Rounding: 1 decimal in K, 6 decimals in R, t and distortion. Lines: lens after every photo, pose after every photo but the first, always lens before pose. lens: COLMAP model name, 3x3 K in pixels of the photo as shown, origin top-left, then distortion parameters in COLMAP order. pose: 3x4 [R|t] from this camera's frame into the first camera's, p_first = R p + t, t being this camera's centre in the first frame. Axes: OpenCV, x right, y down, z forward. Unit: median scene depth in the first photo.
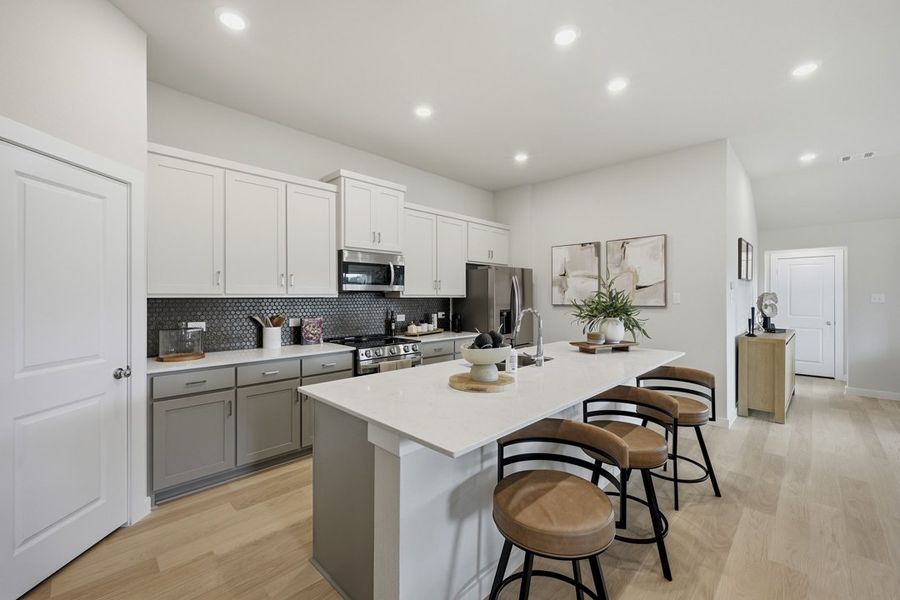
lens RADIAL K [[365.2, 0, 459.0], [0, 365.2, 296.2], [0, 0, 1]] dist [-0.002661, -0.000080]
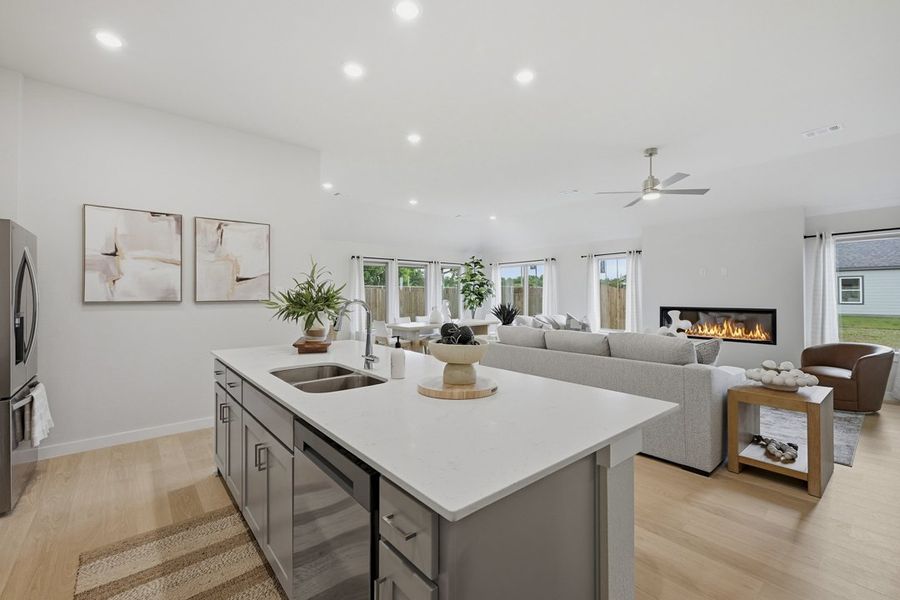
lens RADIAL K [[380.5, 0, 454.6], [0, 380.5, 292.9], [0, 0, 1]] dist [-0.000372, 0.000089]
pose [[0.093135, 0.007496, 0.995625, -0.358716], [-0.002338, 0.999971, -0.007310, 0.013884], [-0.995651, -0.001647, 0.093150, 0.409866]]
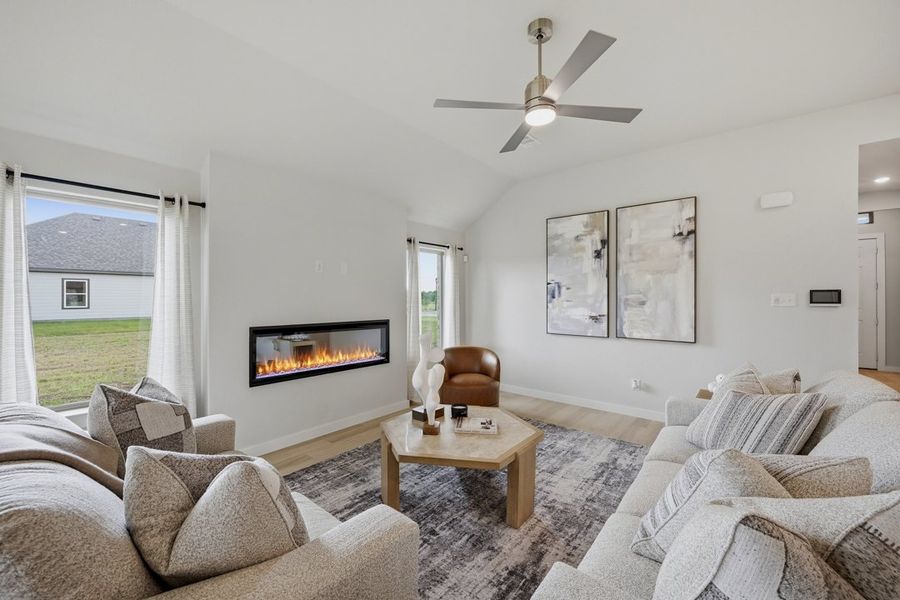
lens RADIAL K [[360.2, 0, 446.9], [0, 360.2, 298.7], [0, 0, 1]] dist [0.000400, 0.000114]
pose [[-0.997138, 0.000561, -0.075598, 0.892675], [0.000703, 0.999998, -0.001850, -0.000264], [0.075597, -0.001898, -0.997137, 0.471678]]
